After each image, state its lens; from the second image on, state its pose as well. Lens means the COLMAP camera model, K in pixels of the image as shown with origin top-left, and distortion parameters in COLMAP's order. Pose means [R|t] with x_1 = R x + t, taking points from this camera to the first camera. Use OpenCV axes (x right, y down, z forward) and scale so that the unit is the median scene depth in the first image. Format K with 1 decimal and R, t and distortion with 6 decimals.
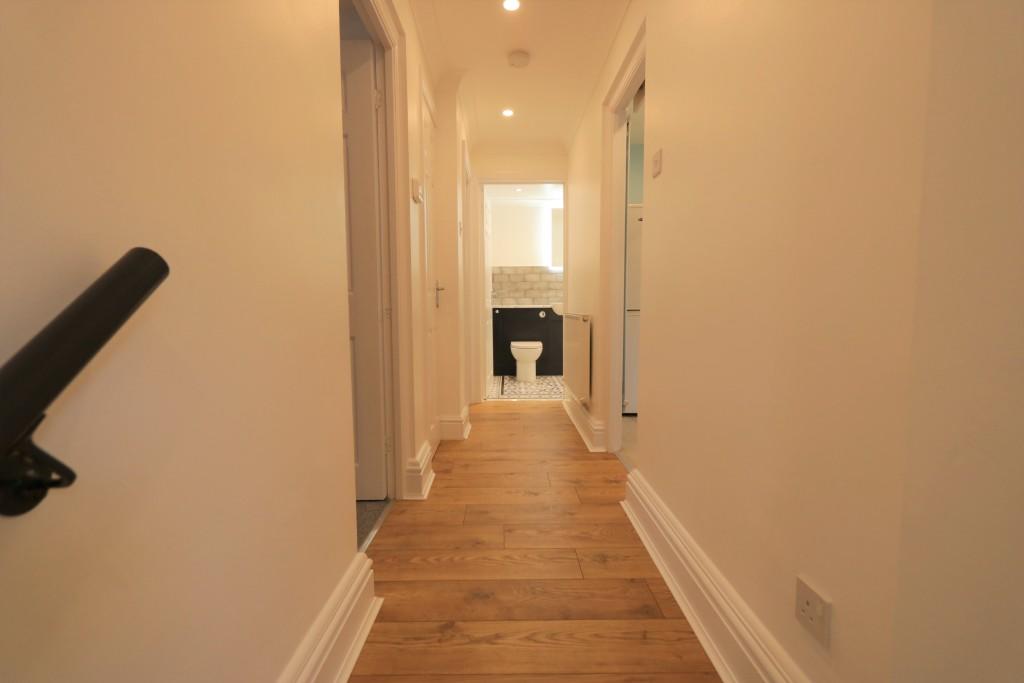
lens RADIAL K [[468.4, 0, 512.0], [0, 468.4, 341.5], [0, 0, 1]] dist [-0.001704, -0.000291]
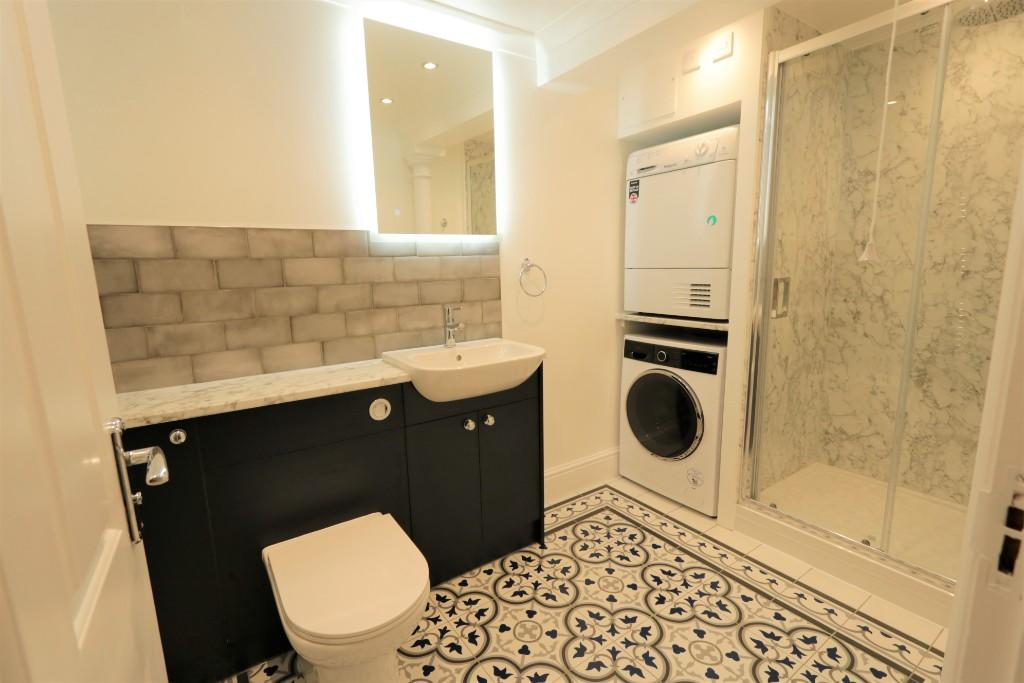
lens RADIAL K [[468.4, 0, 512.0], [0, 468.4, 341.5], [0, 0, 1]] dist [-0.001704, -0.000291]
pose [[0.842478, -0.097352, 0.529861, -0.009106], [0.078421, 0.995222, 0.058164, -0.100999], [-0.532992, -0.007450, 0.846087, 0.698081]]
